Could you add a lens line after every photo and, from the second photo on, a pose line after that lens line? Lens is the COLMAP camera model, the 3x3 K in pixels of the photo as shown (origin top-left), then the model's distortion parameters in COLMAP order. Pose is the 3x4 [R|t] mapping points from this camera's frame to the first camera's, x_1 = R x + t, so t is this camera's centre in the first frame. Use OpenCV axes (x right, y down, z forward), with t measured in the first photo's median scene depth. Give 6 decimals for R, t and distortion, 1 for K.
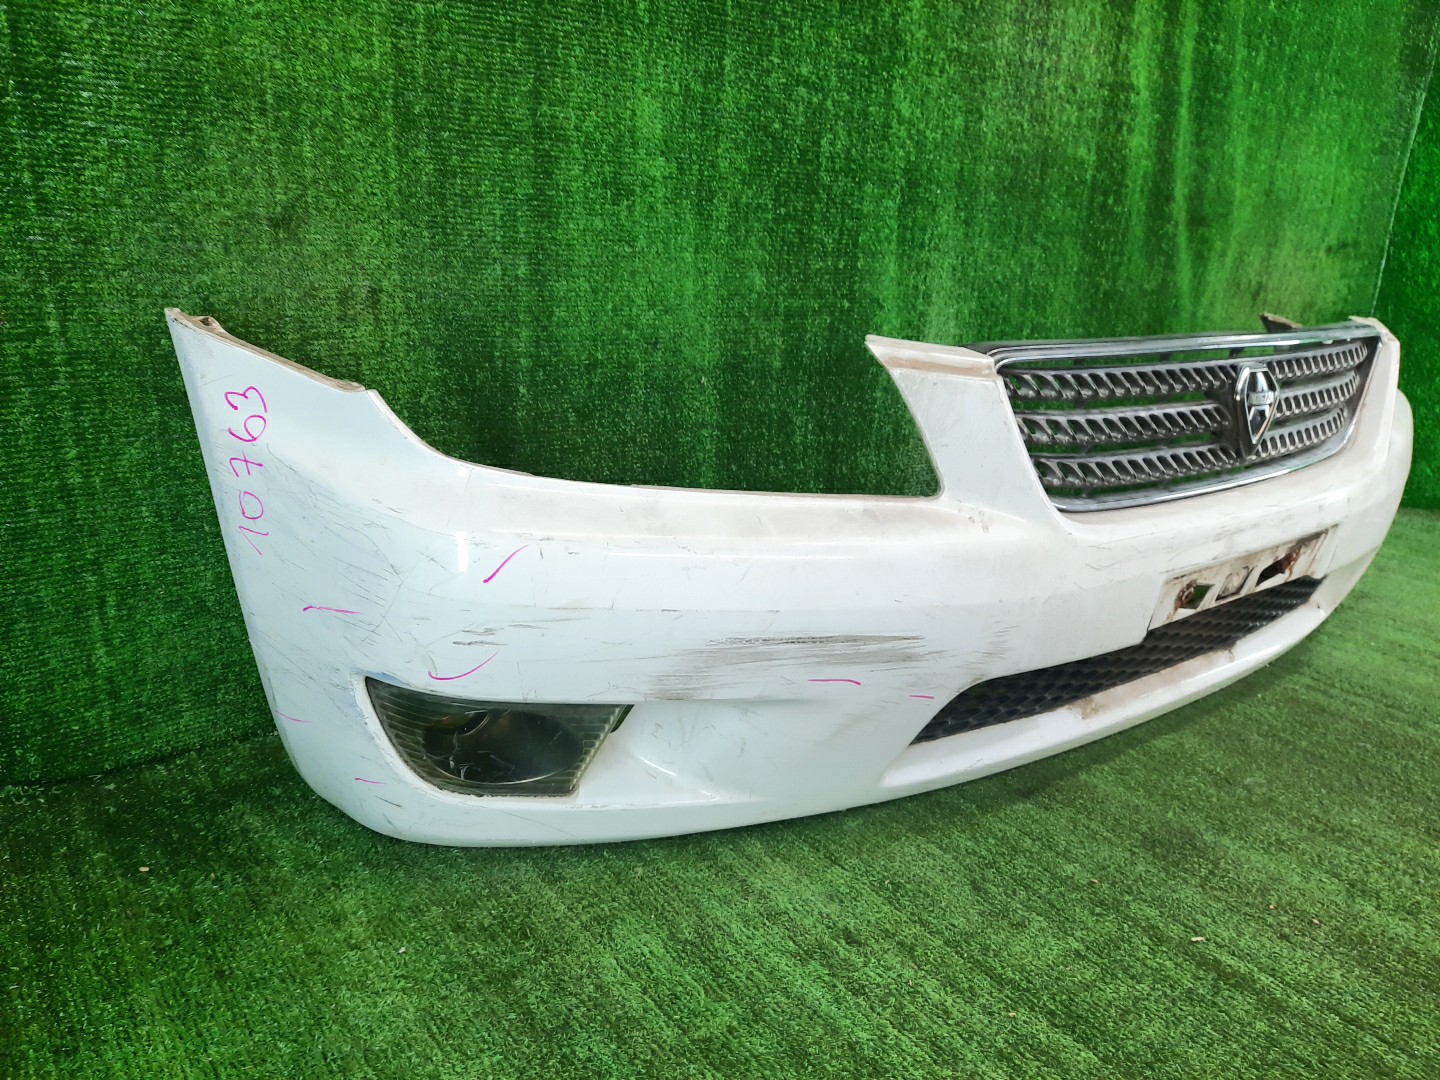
lens RADIAL K [[1036.3, 0, 692.8], [0, 1036.3, 544.0], [0, 0, 1]] dist [0.020812, -0.028420]
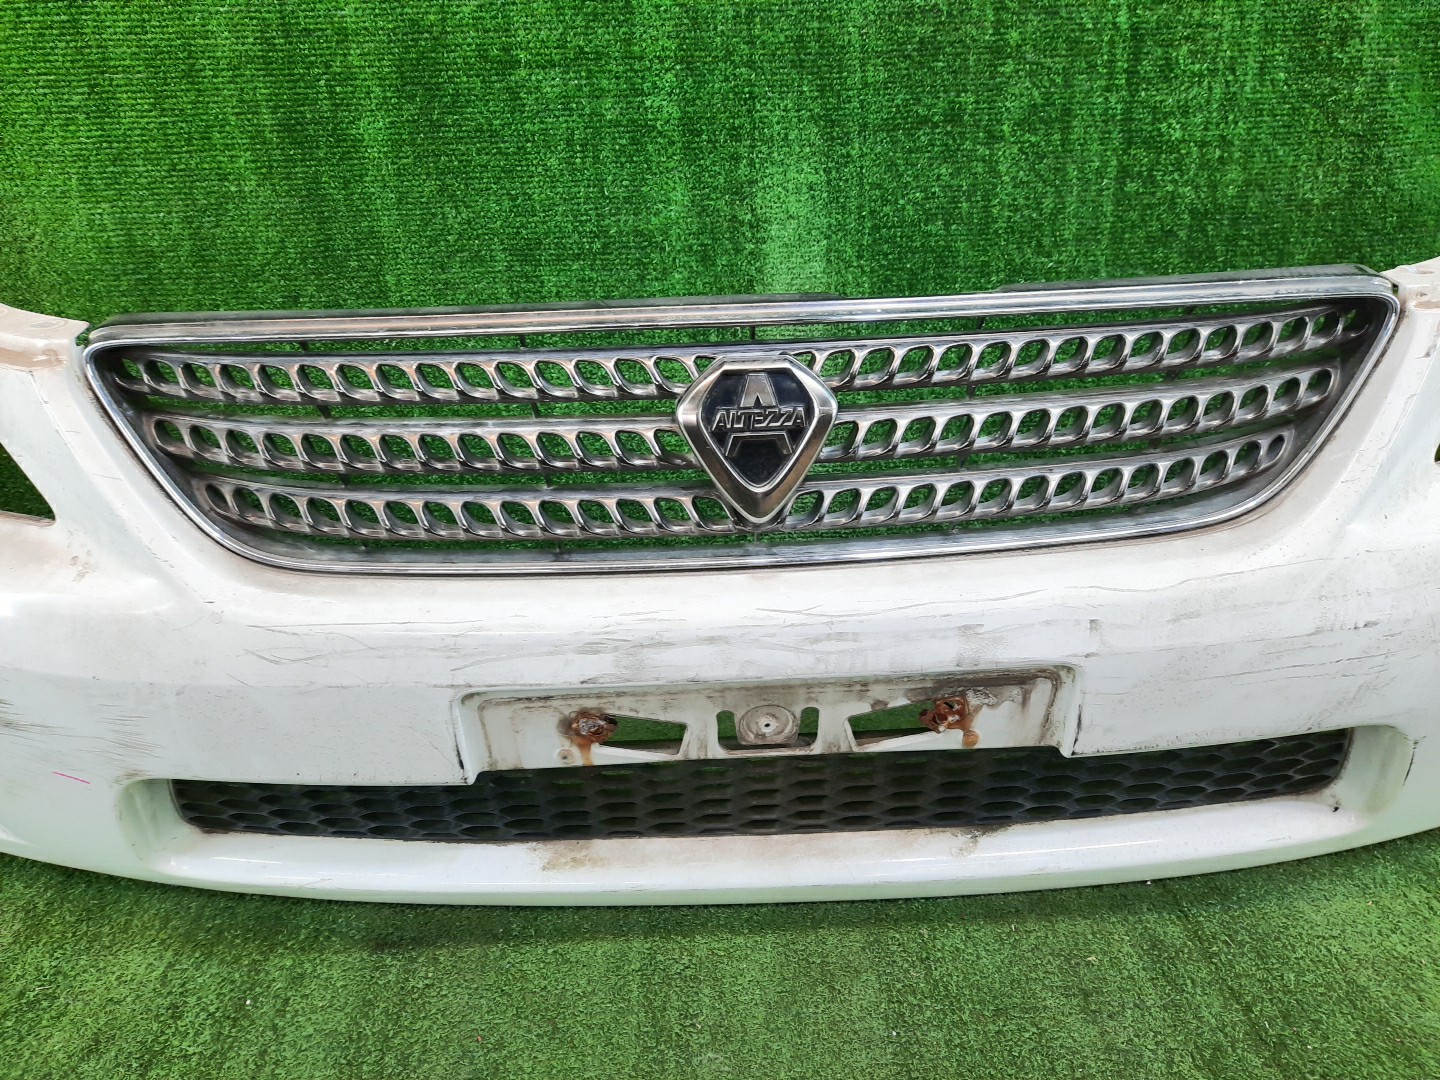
lens RADIAL K [[1036.3, 0, 692.8], [0, 1036.3, 544.0], [0, 0, 1]] dist [0.020812, -0.028420]
pose [[0.817935, 0.143850, -0.557036, 0.994974], [-0.105462, 0.989319, 0.100626, -0.149209], [0.565561, -0.023560, 0.824370, 0.620247]]
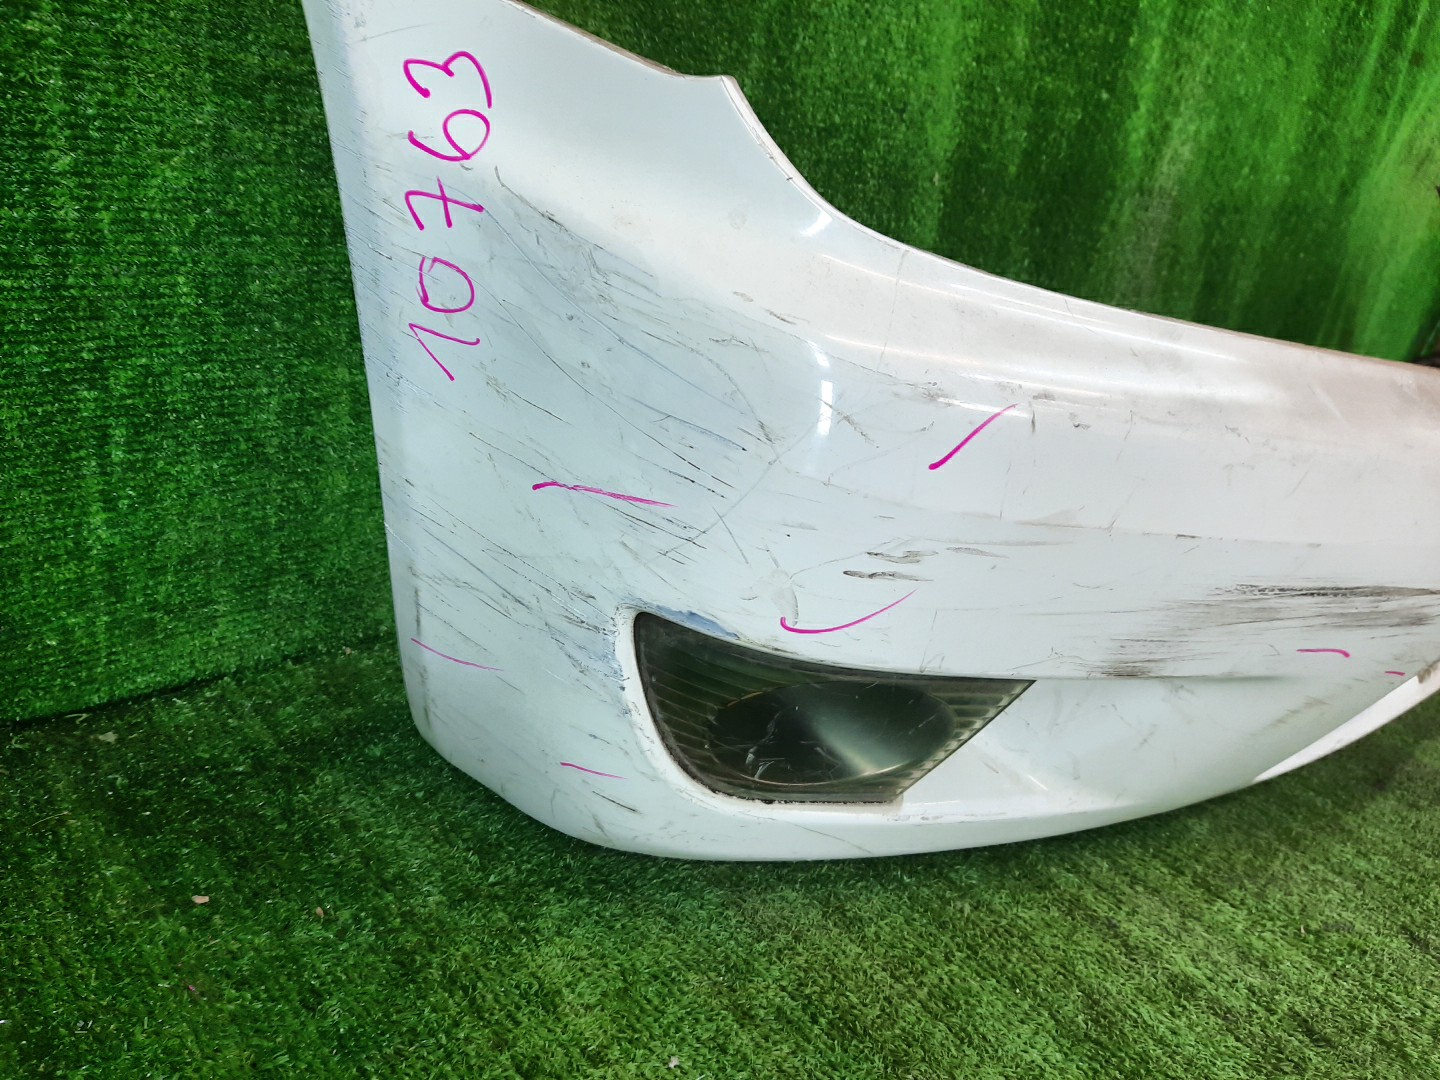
lens RADIAL K [[1058.7, 0, 692.1], [0, 1058.7, 541.8], [0, 0, 1]] dist [-0.000944, -0.000600]
pose [[0.990790, 0.066079, 0.118189, -0.314284], [-0.081306, 0.988300, 0.129044, 0.011186], [-0.108279, -0.137465, 0.984570, 0.380633]]
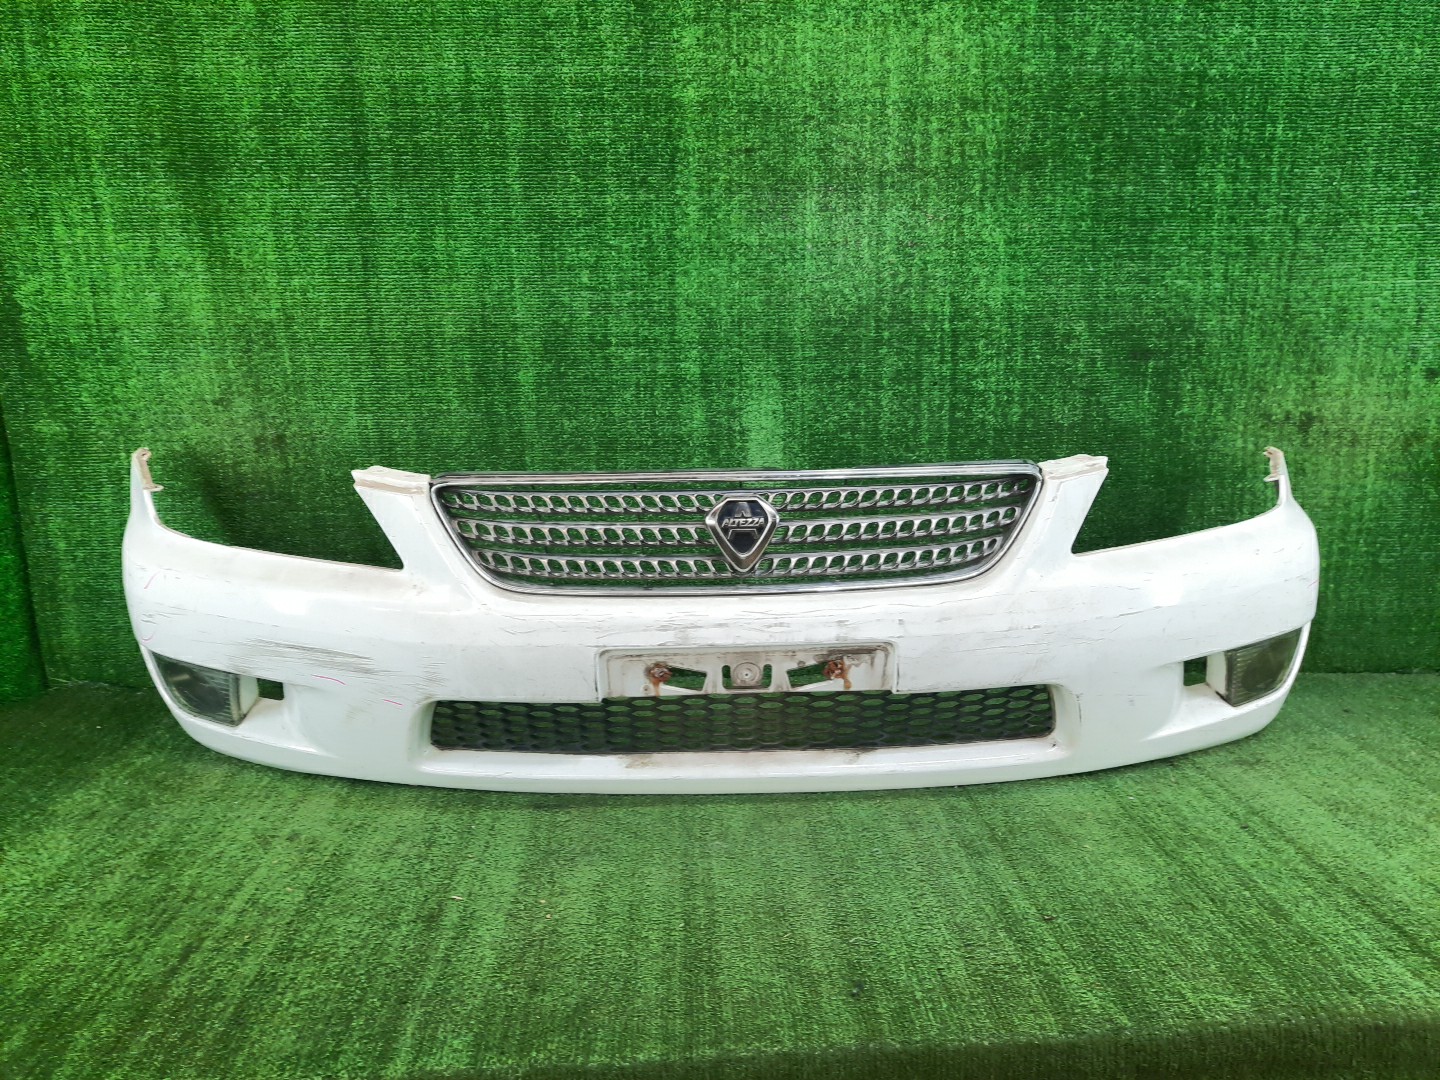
lens RADIAL K [[1036.3, 0, 692.8], [0, 1036.3, 544.0], [0, 0, 1]] dist [0.020812, -0.028420]
pose [[0.823968, 0.058218, -0.563637, 1.408607], [-0.120854, 0.989876, -0.074429, -0.020928], [0.553598, 0.129445, 0.822662, -0.034145]]
